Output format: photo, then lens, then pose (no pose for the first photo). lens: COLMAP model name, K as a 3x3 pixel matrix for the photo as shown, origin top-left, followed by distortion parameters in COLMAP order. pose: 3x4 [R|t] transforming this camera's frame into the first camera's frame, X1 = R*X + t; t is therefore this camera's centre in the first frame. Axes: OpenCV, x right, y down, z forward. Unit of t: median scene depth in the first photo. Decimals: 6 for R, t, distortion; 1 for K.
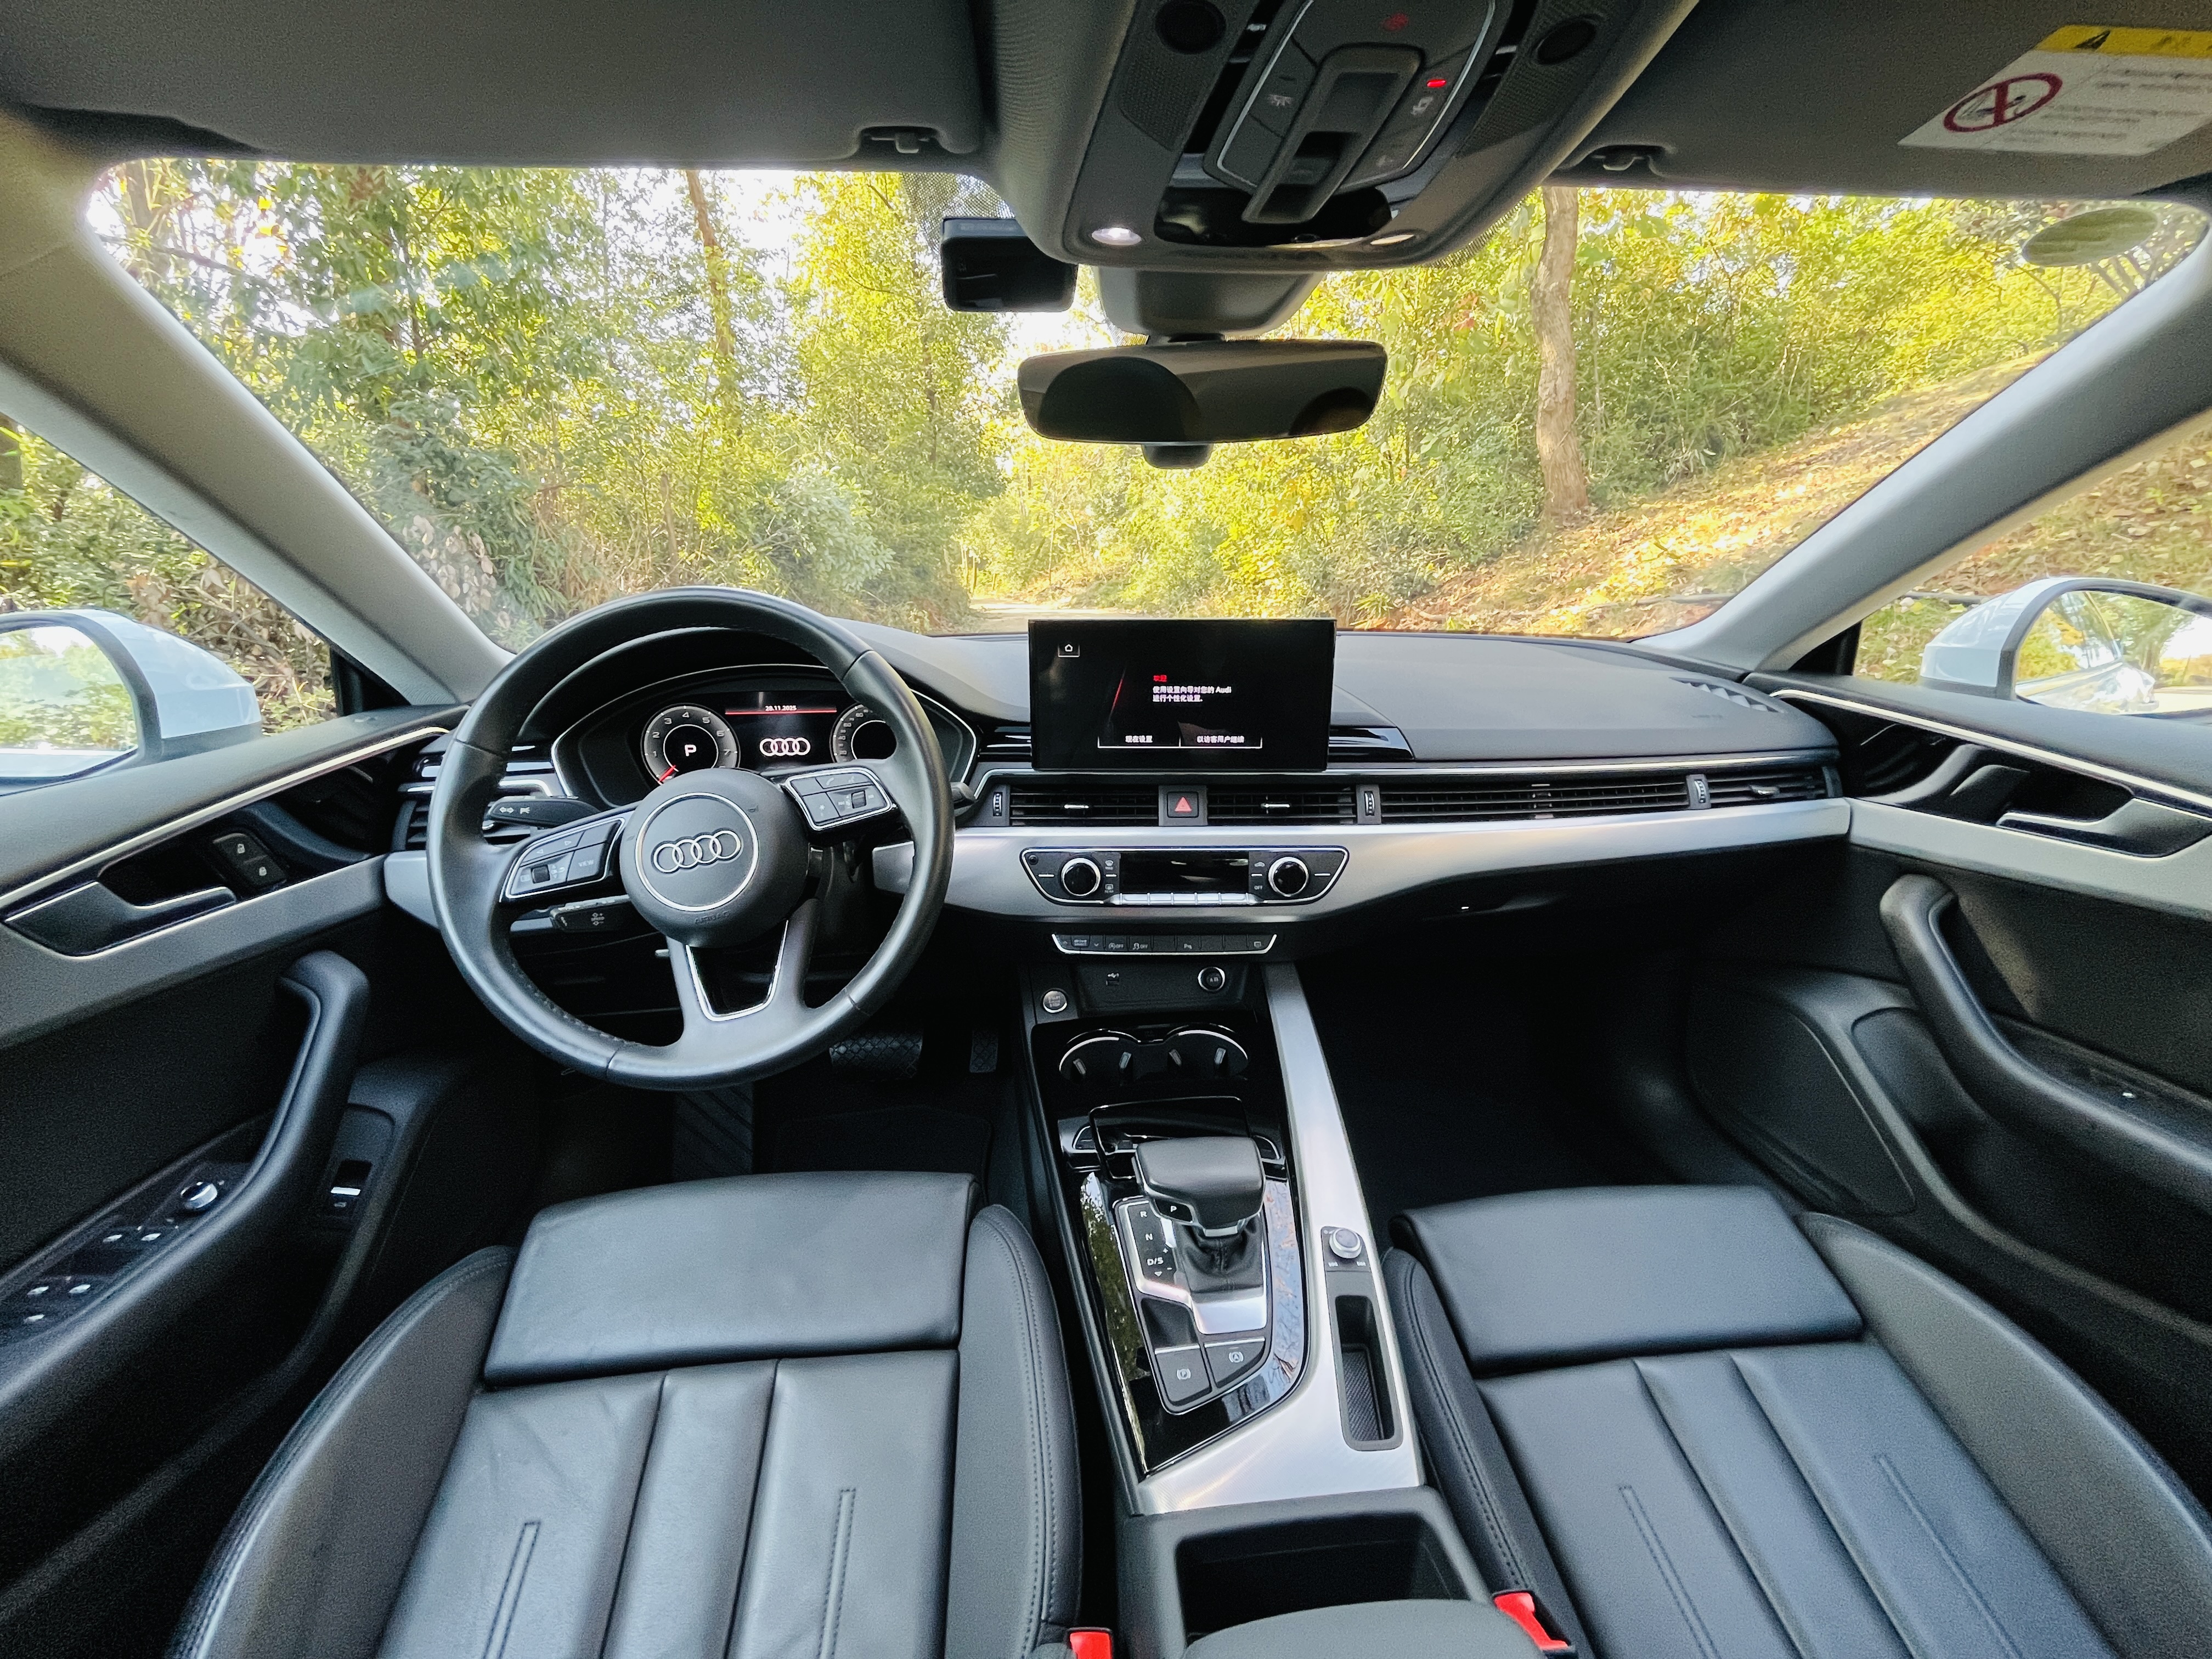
lens RADIAL K [[896.7, 0, 1104.5], [0, 896.7, 833.9], [0, 0, 1]] dist [-0.002266, -0.000361]
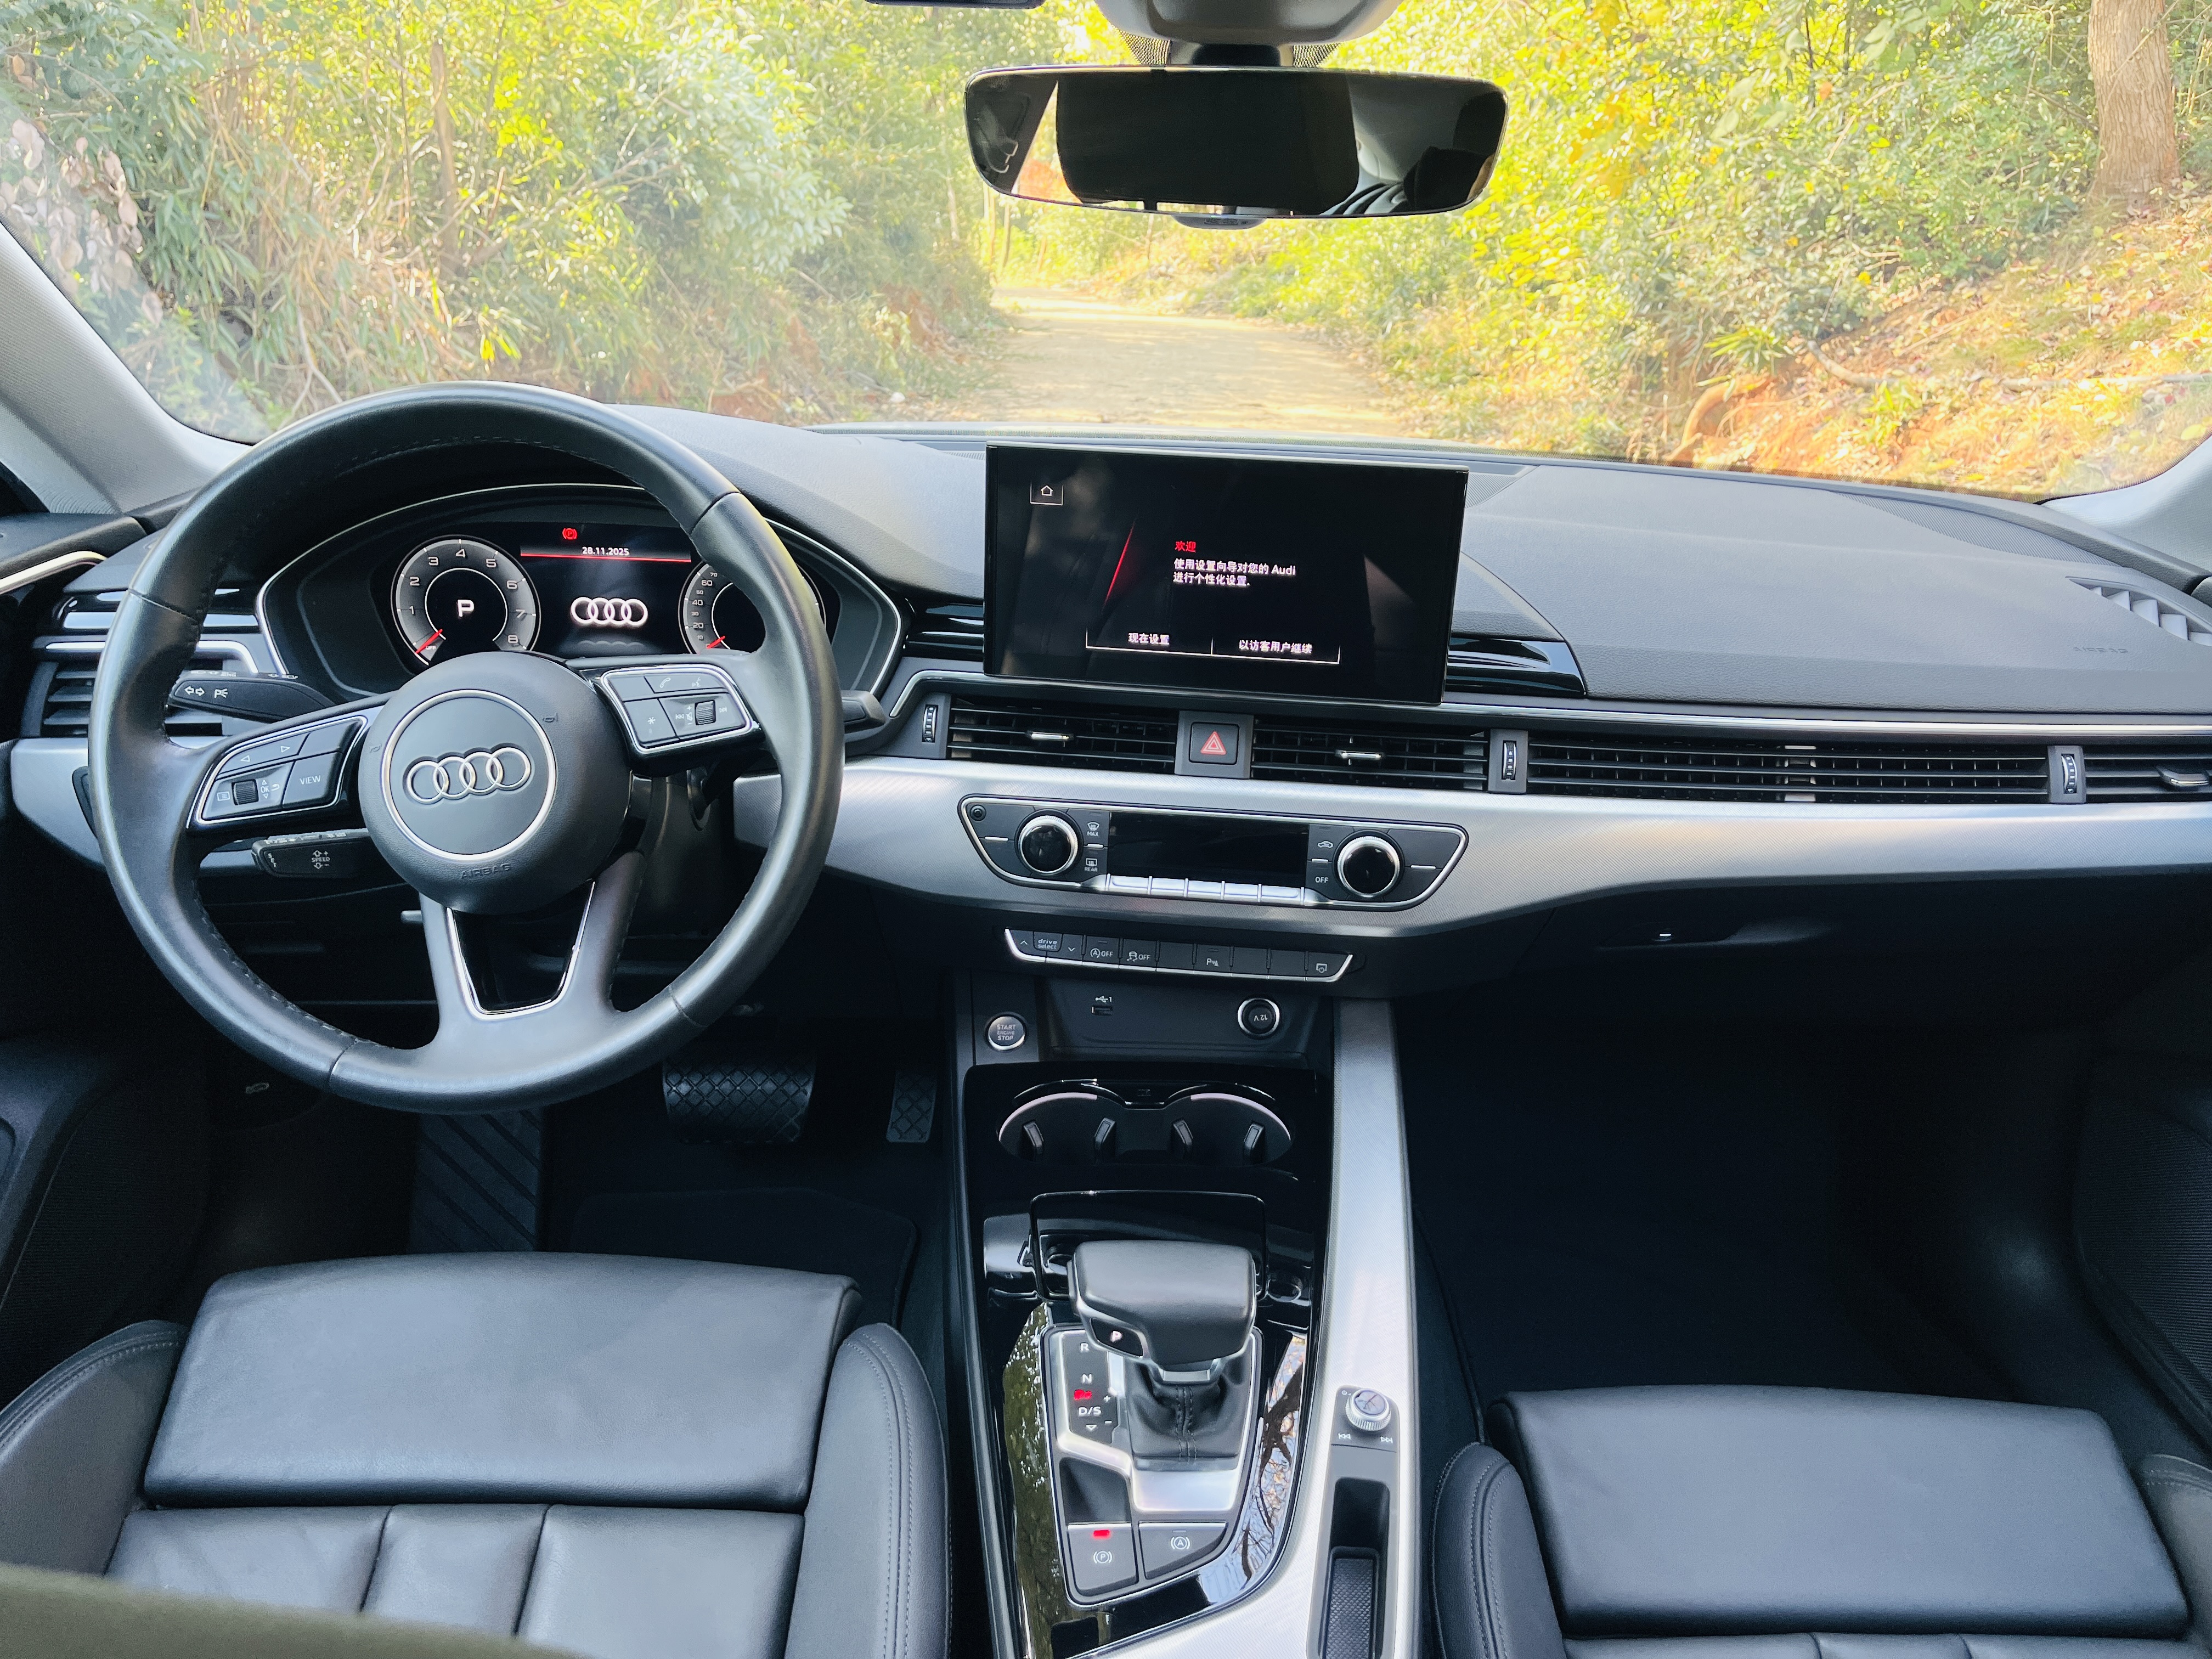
lens RADIAL K [[1670.9, 0, 1115.6], [0, 1670.9, 842.1], [0, 0, 1]] dist [0.086959, -0.123133]
pose [[0.995870, 0.068785, -0.059262, 0.094953], [-0.065210, 0.996050, 0.060274, -0.030684], [0.063174, -0.056160, 0.996421, -0.206885]]
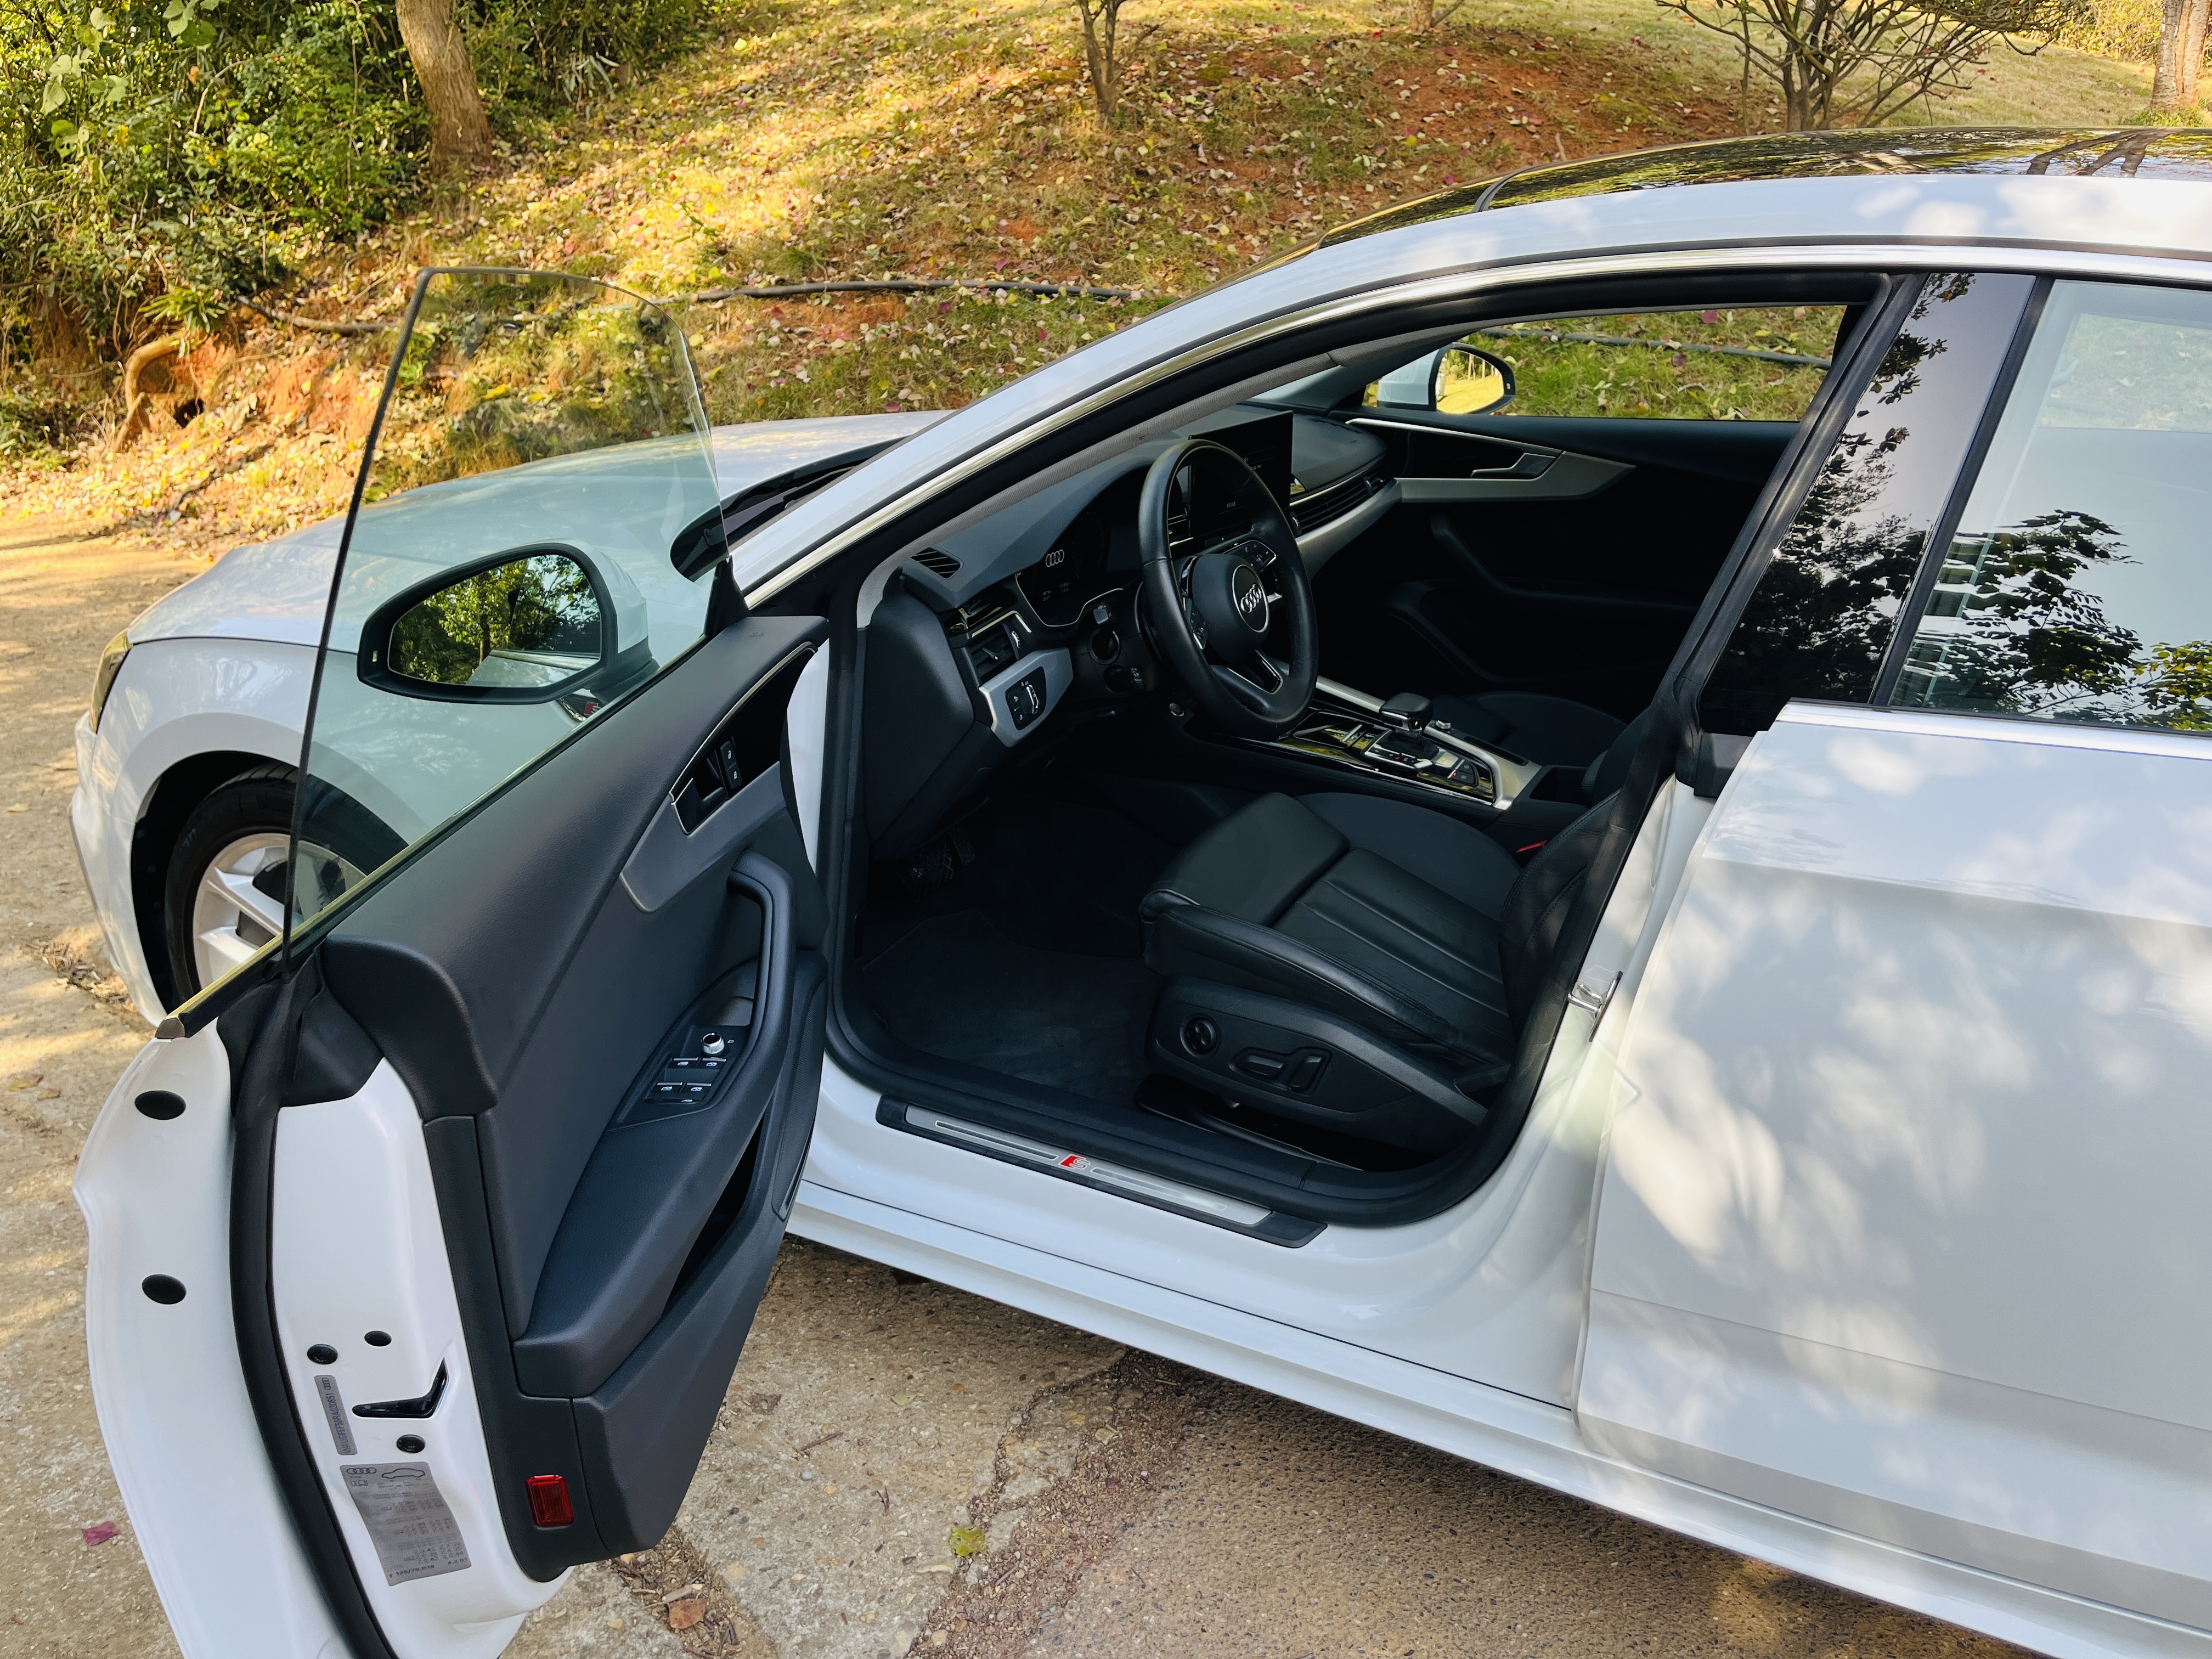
lens RADIAL K [[1670.9, 0, 1115.6], [0, 1670.9, 842.1], [0, 0, 1]] dist [0.086959, -0.123133]
pose [[0.537582, -0.315104, 0.782122, -2.524308], [0.241864, 0.946198, 0.214966, -0.227693], [-0.807779, 0.073605, 0.584872, -0.483135]]
